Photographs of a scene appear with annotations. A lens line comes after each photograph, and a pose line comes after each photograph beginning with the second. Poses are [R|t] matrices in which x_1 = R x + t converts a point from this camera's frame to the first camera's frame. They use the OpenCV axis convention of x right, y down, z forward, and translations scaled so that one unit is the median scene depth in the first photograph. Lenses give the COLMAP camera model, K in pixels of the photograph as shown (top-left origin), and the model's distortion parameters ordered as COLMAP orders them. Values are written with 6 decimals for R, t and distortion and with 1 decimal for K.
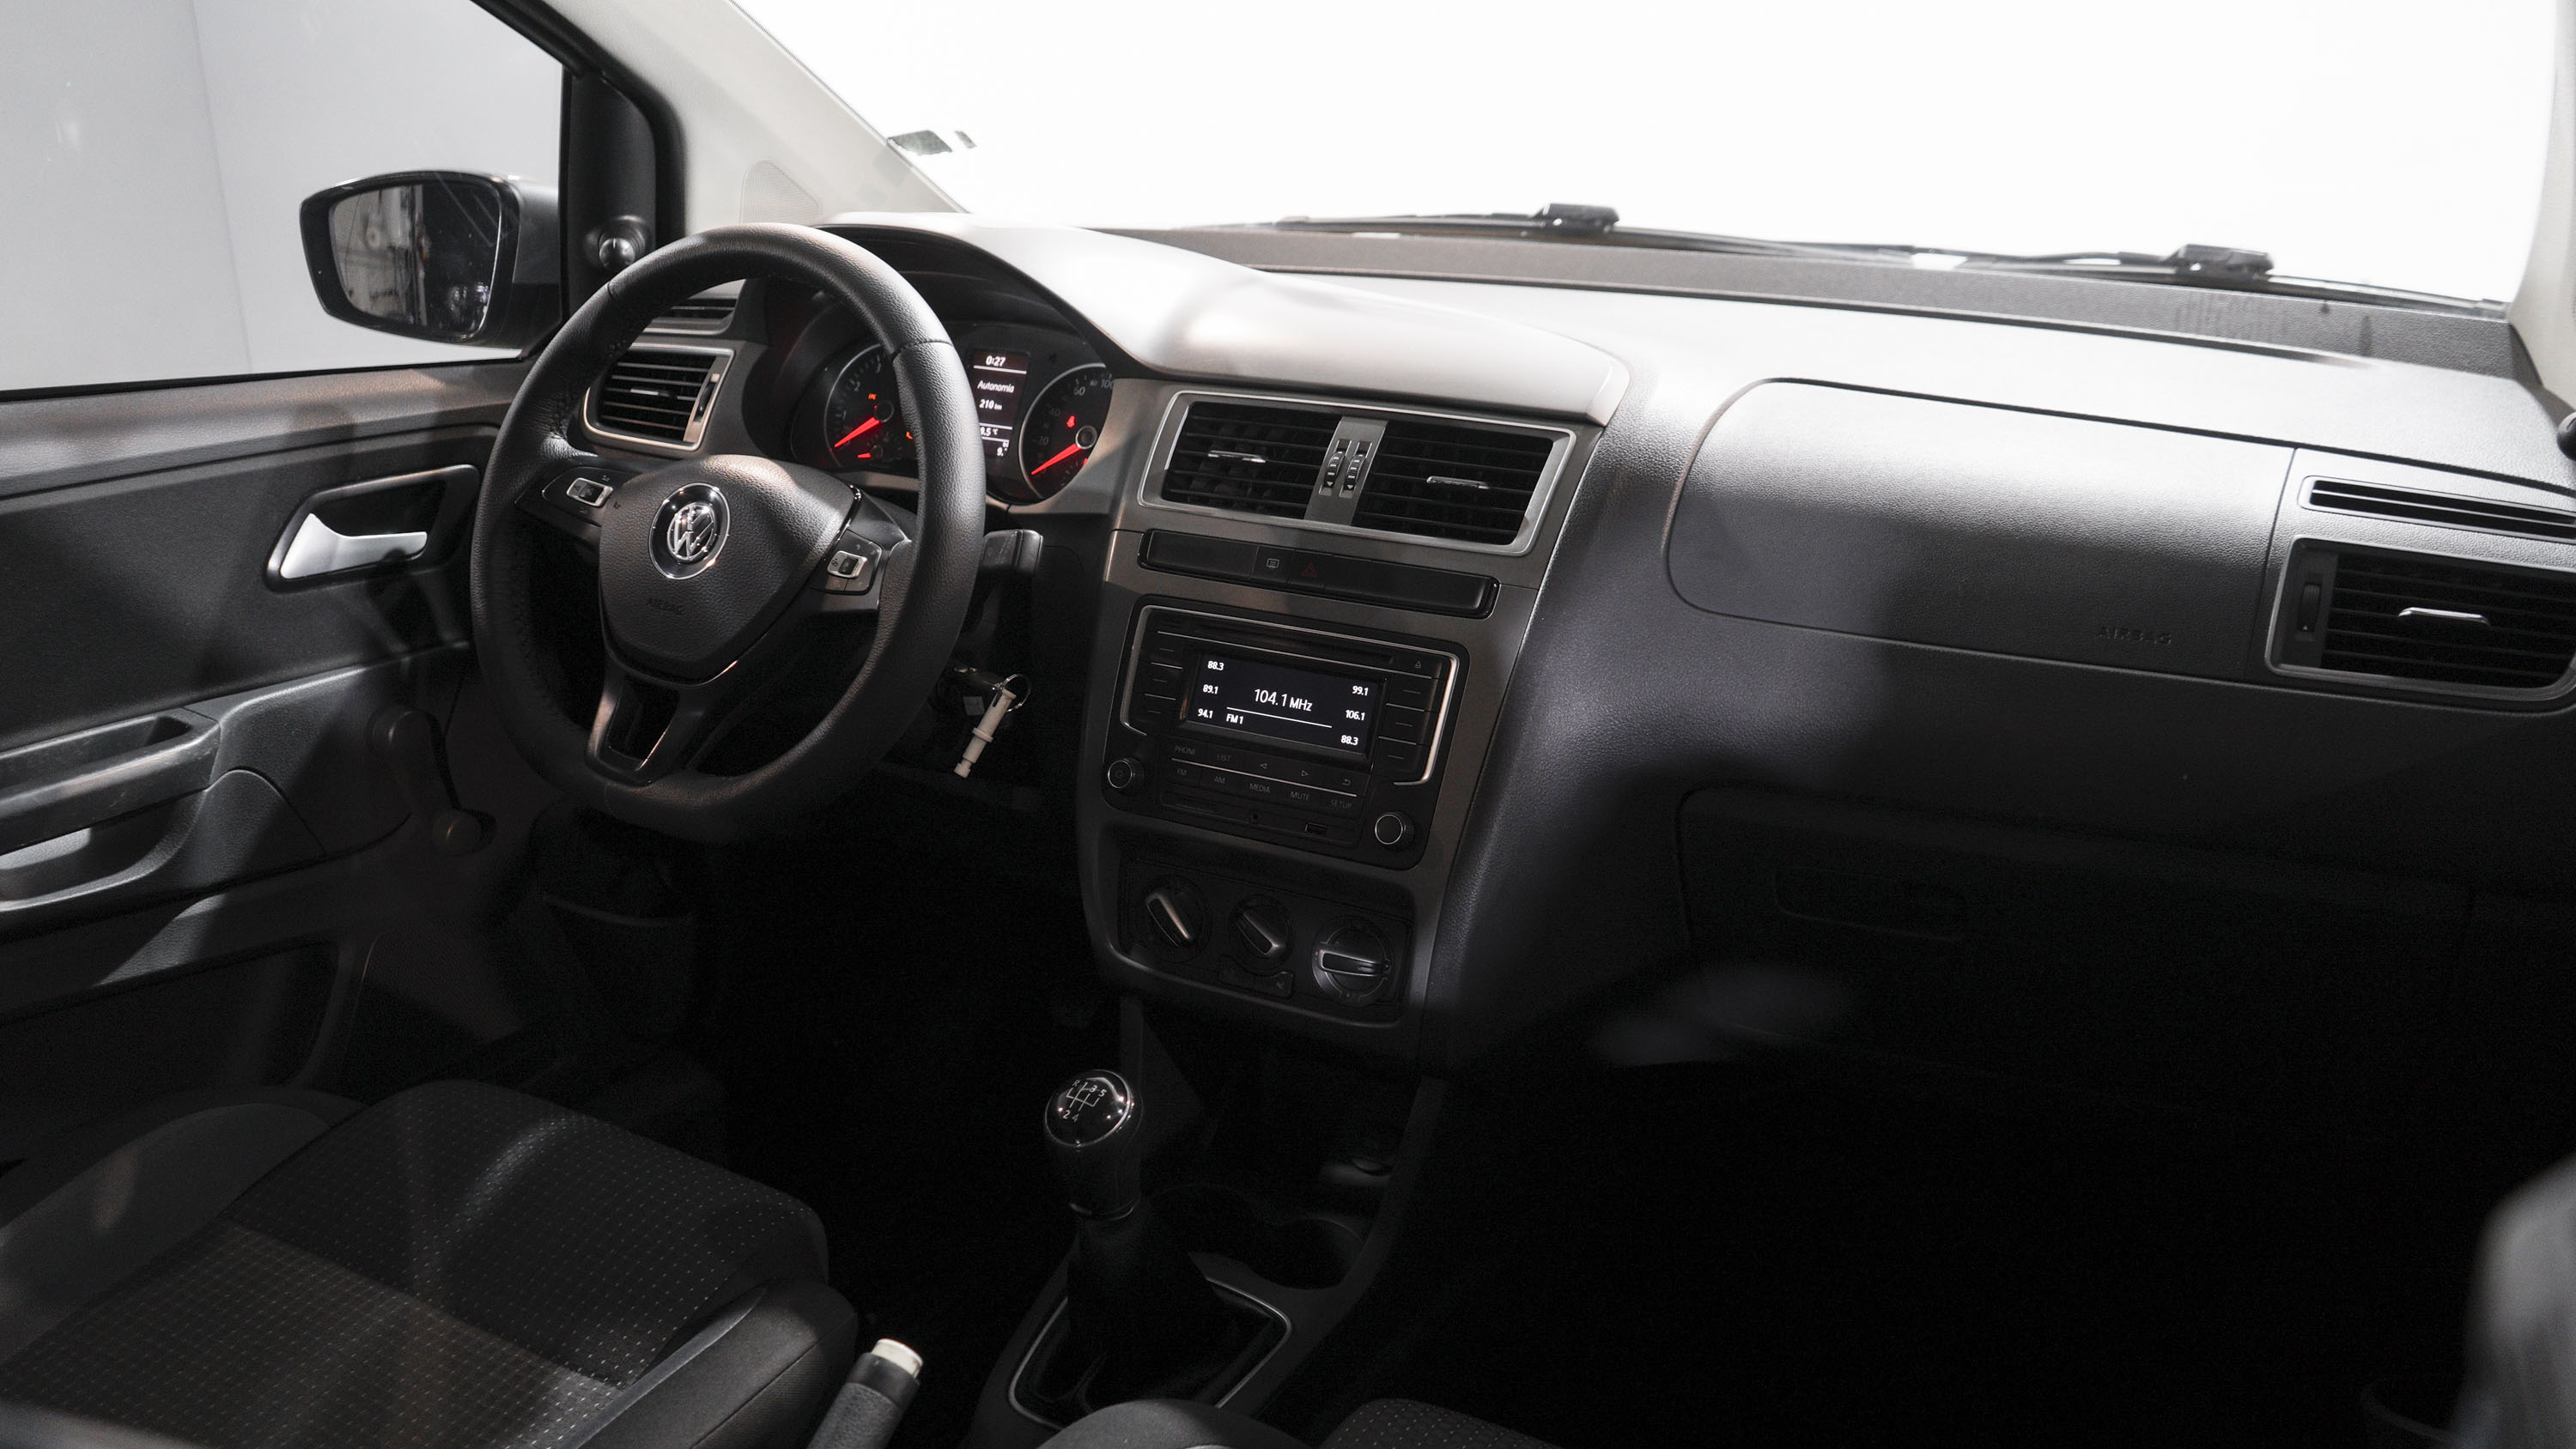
lens RADIAL K [[2077.7, 0, 1296.8], [0, 2077.7, 727.4], [0, 0, 1]] dist [0.002082, -0.000460]
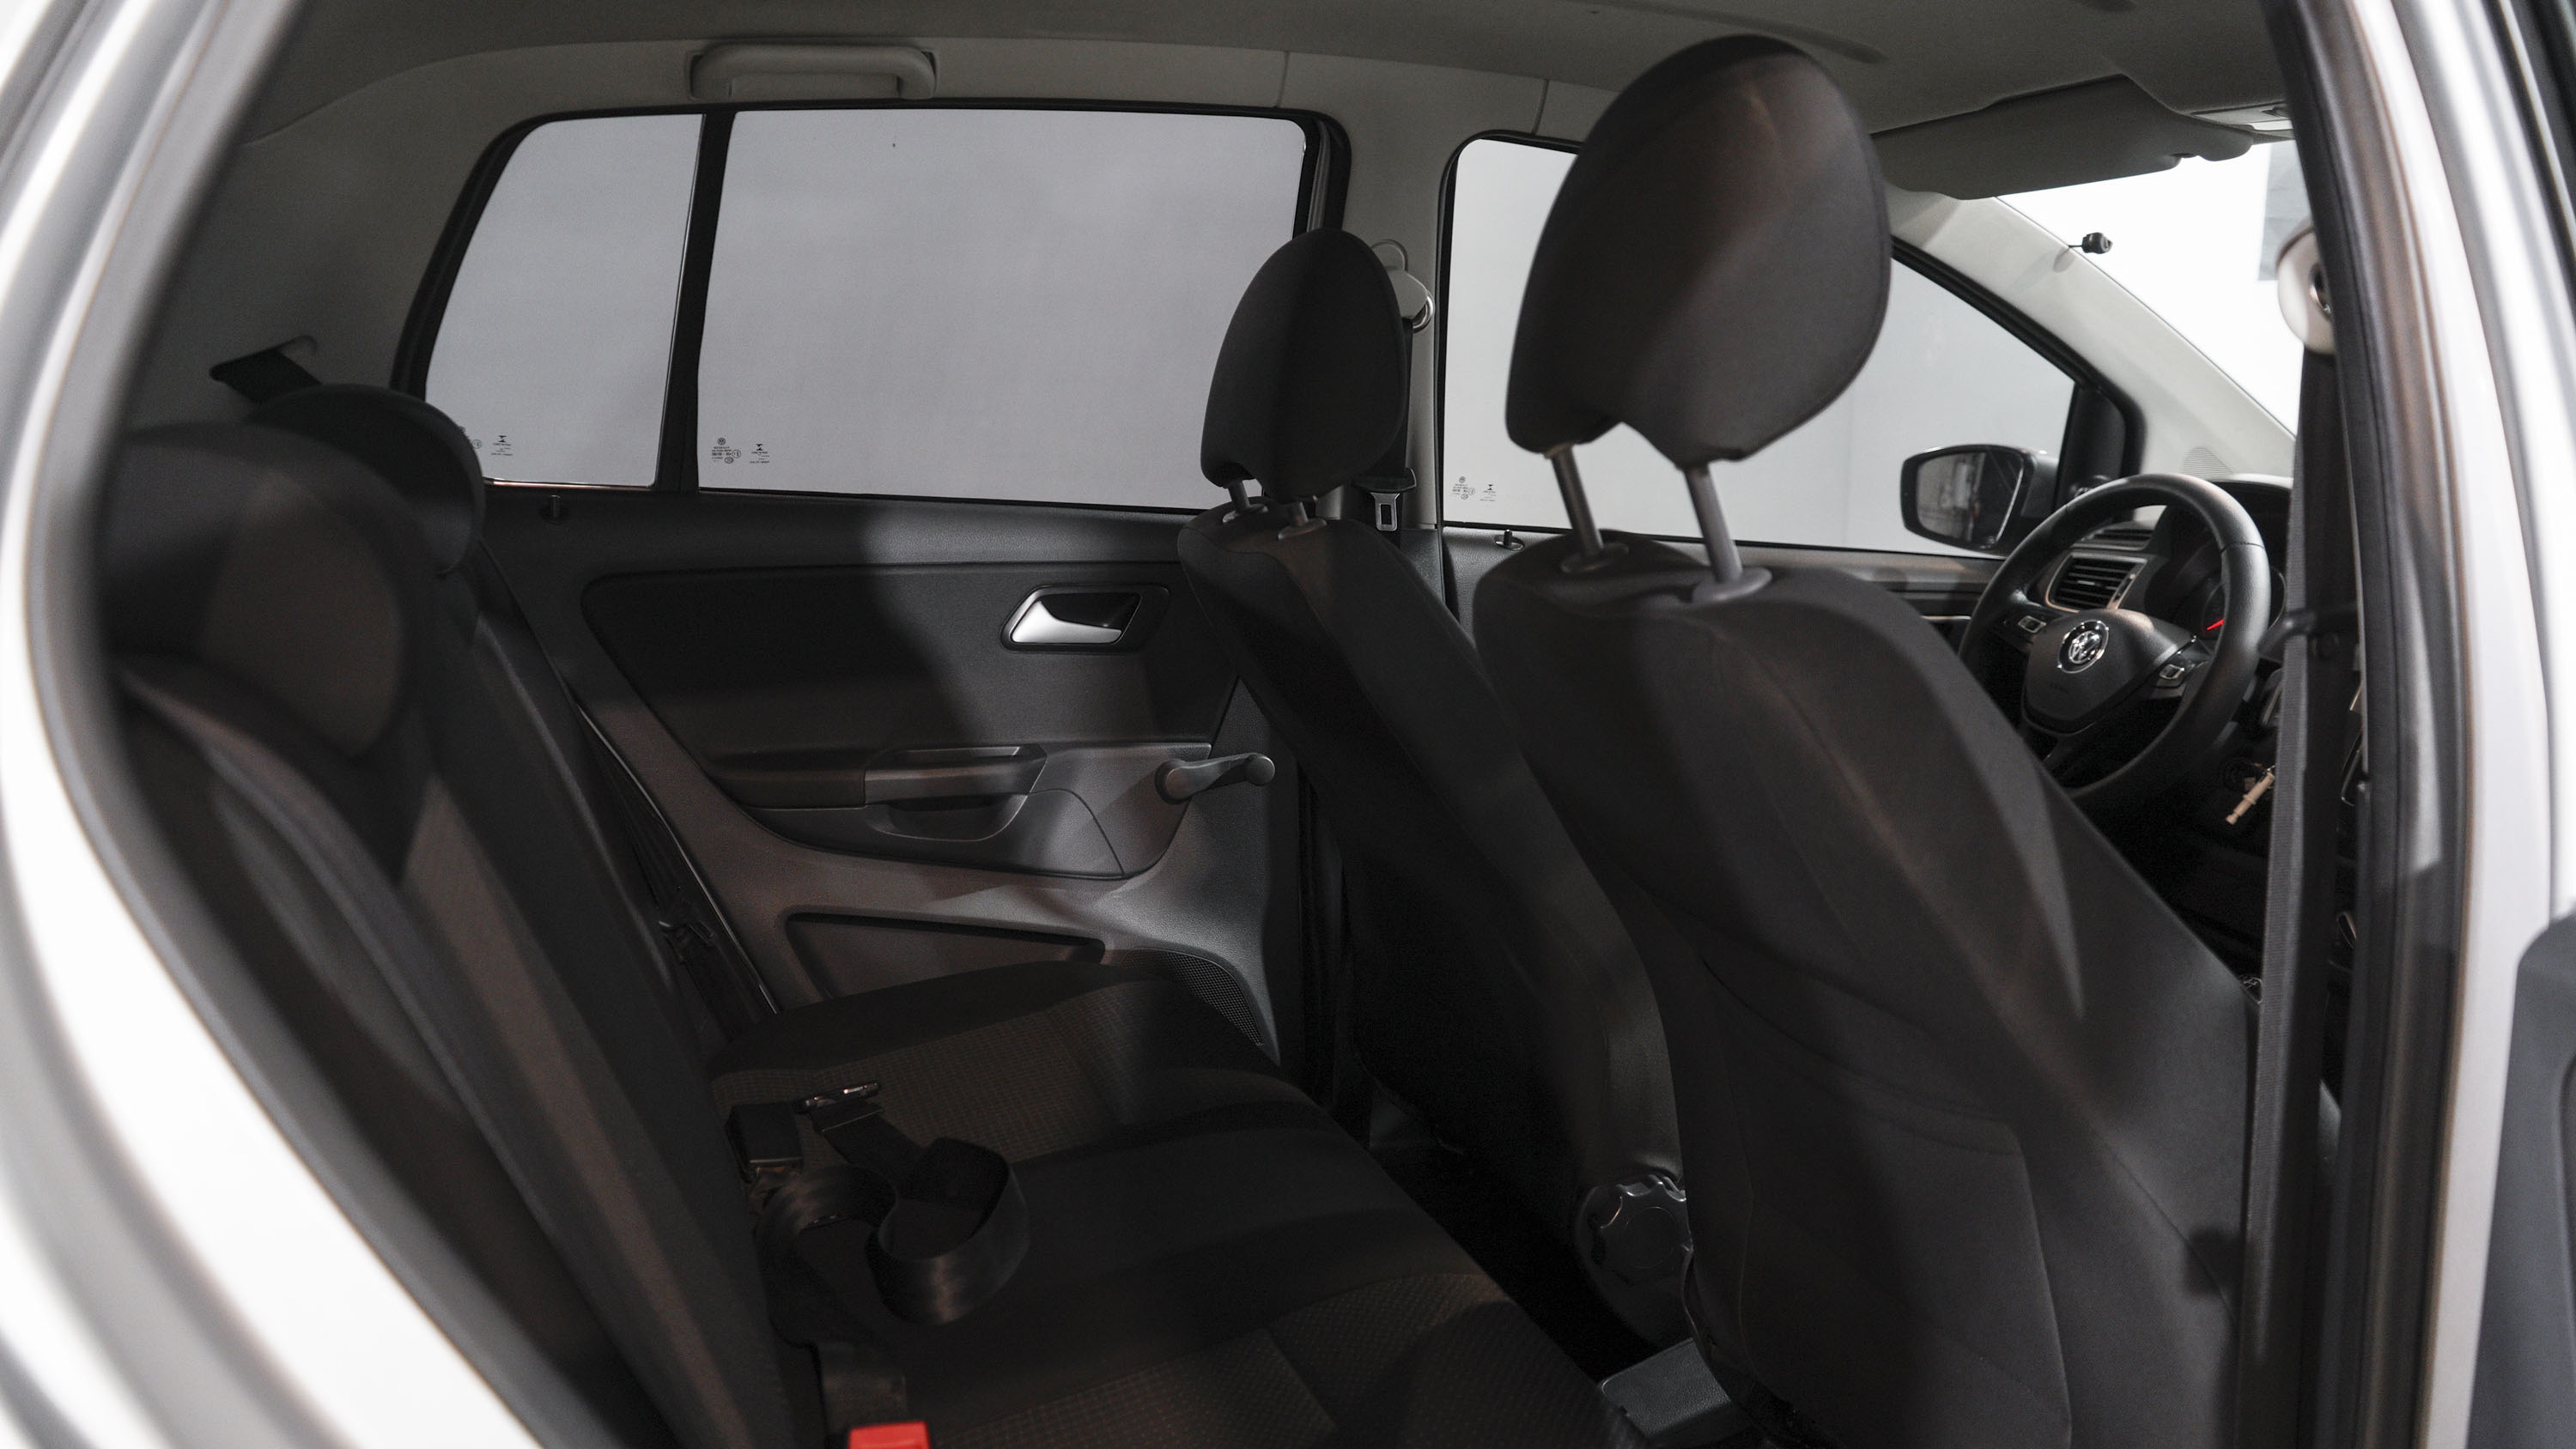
lens RADIAL K [[2077.7, 0, 1296.8], [0, 2077.7, 727.4], [0, 0, 1]] dist [0.002082, -0.000460]
pose [[0.753667, 0.126952, -0.644879, 0.282299], [-0.224280, 0.971951, -0.070775, 0.202904], [0.617806, 0.197974, 0.761001, -0.580504]]
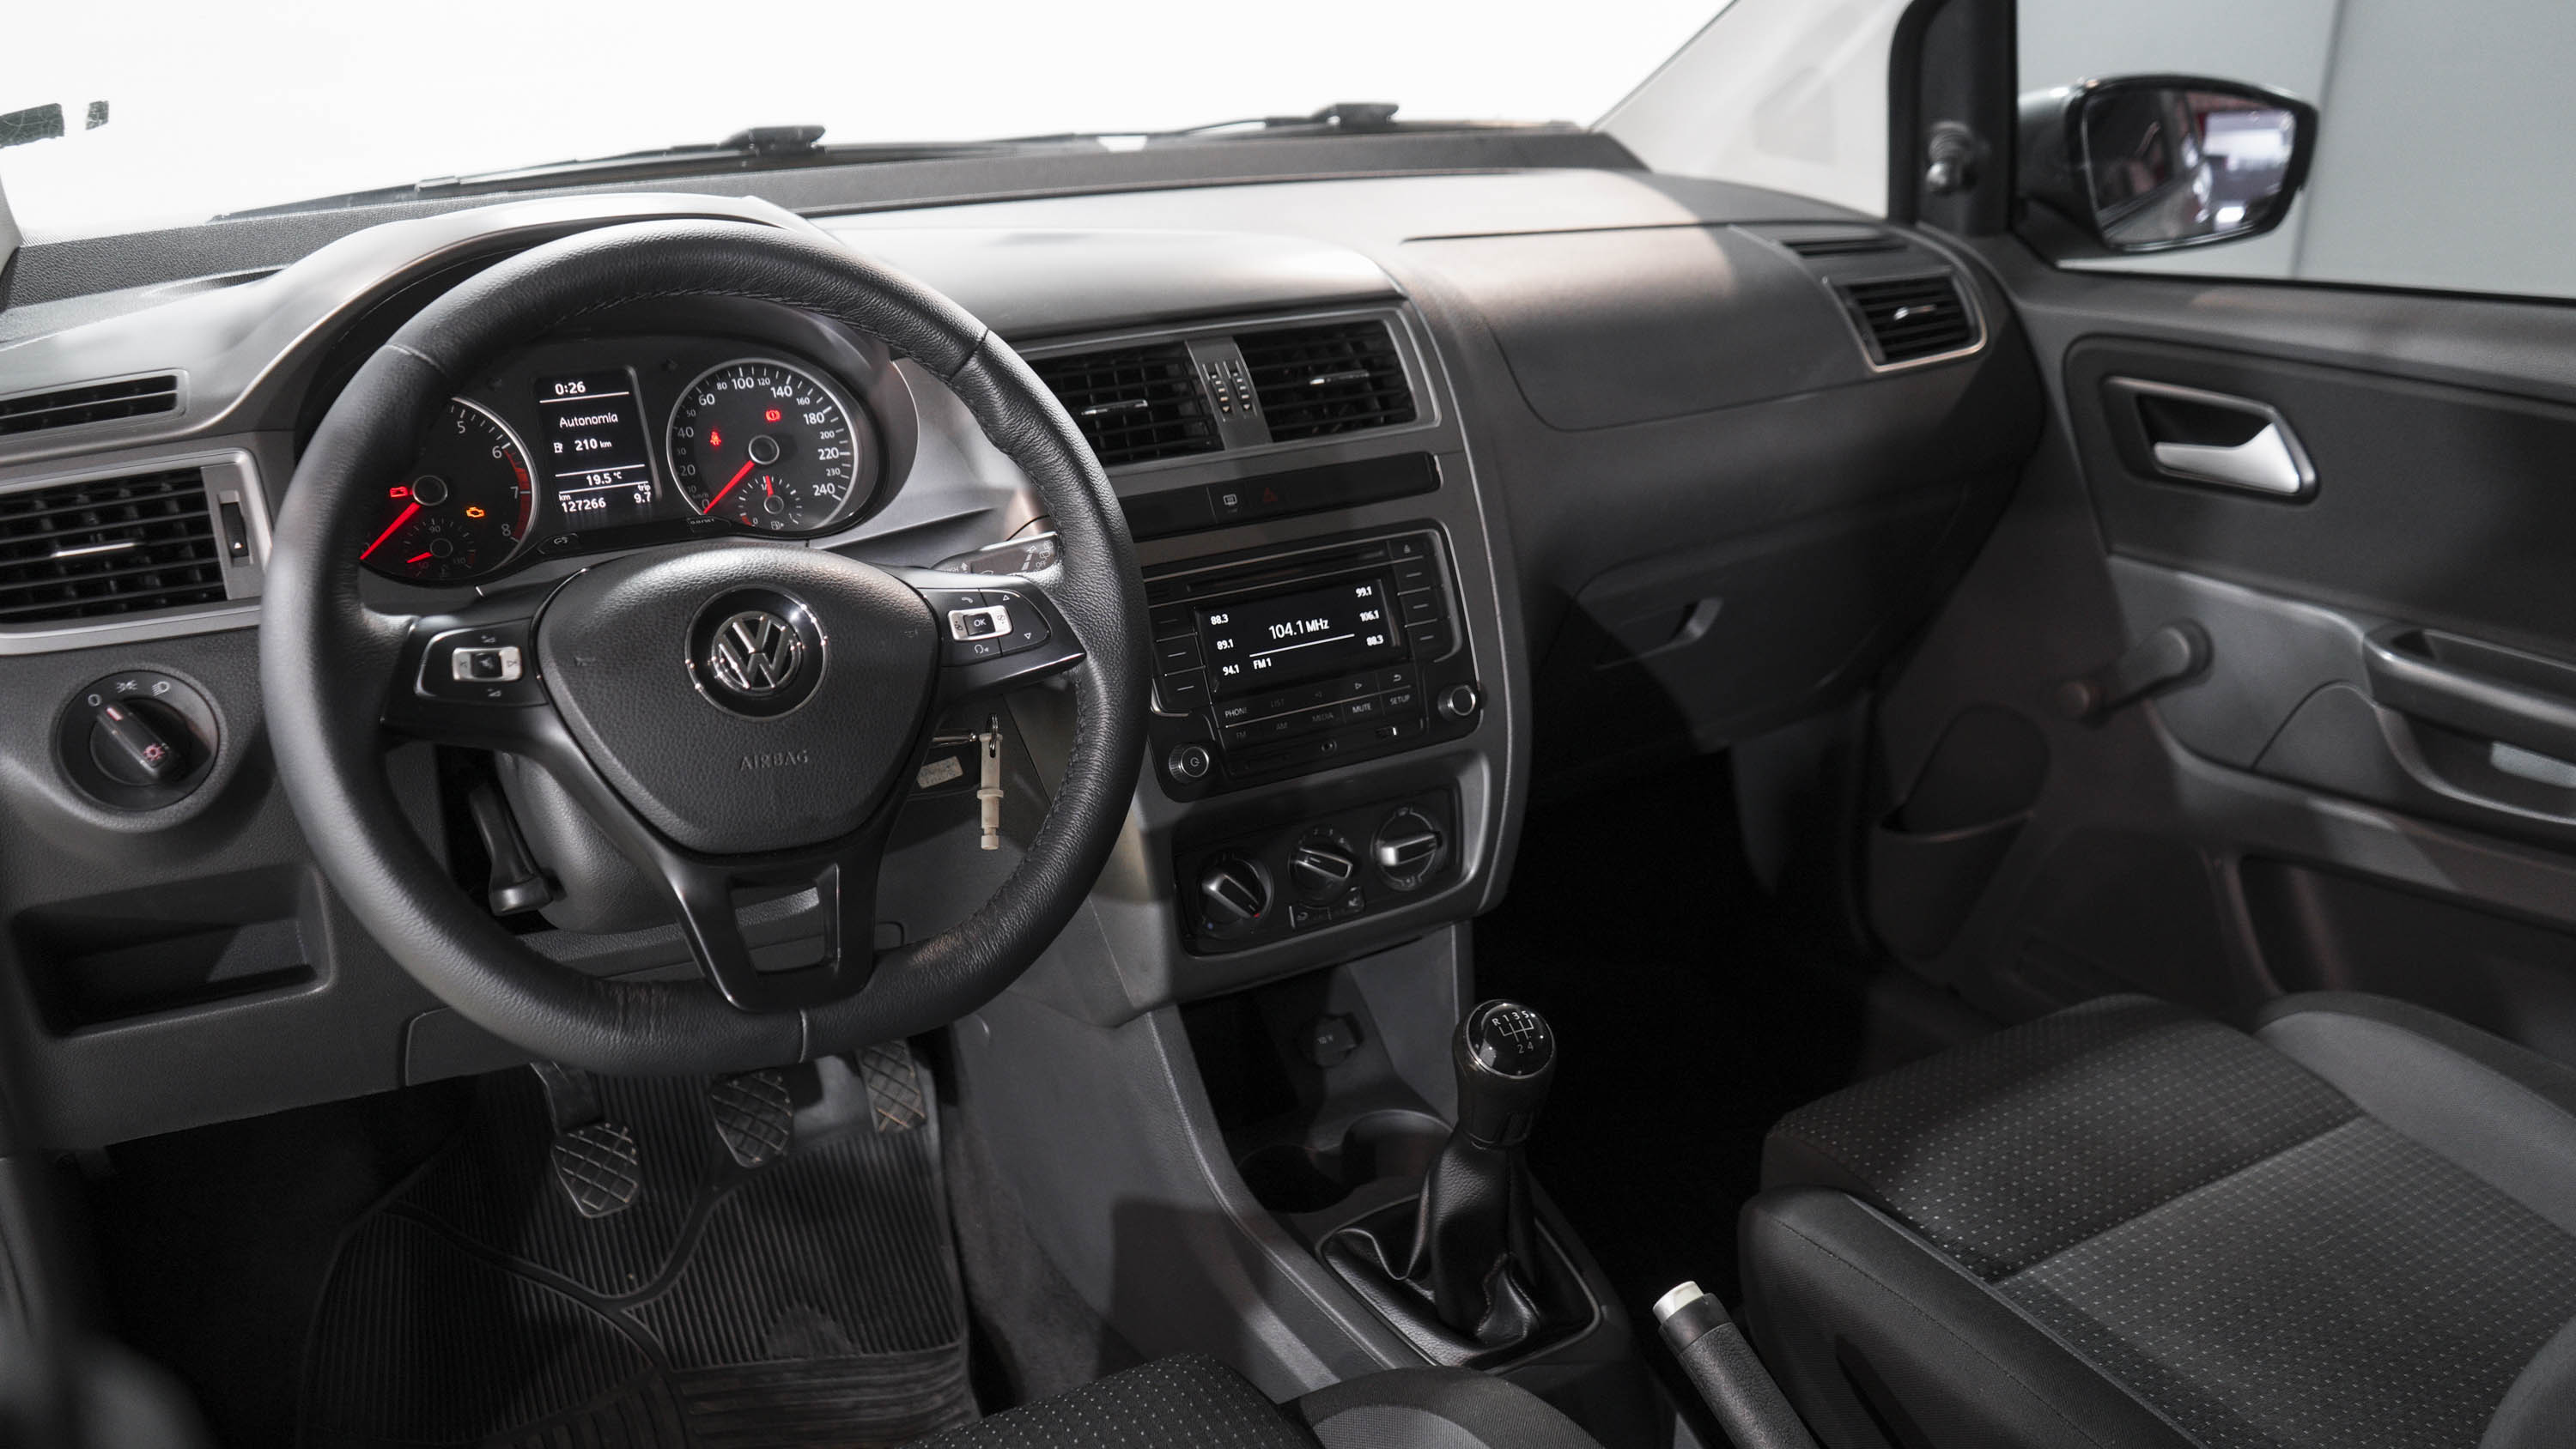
lens RADIAL K [[2077.7, 0, 1296.8], [0, 2077.7, 727.4], [0, 0, 1]] dist [0.002082, -0.000460]
pose [[0.500371, -0.324906, 0.802536, -0.692633], [0.288712, 0.936480, 0.199125, -0.140836], [-0.816256, 0.132065, 0.562392, 0.388219]]
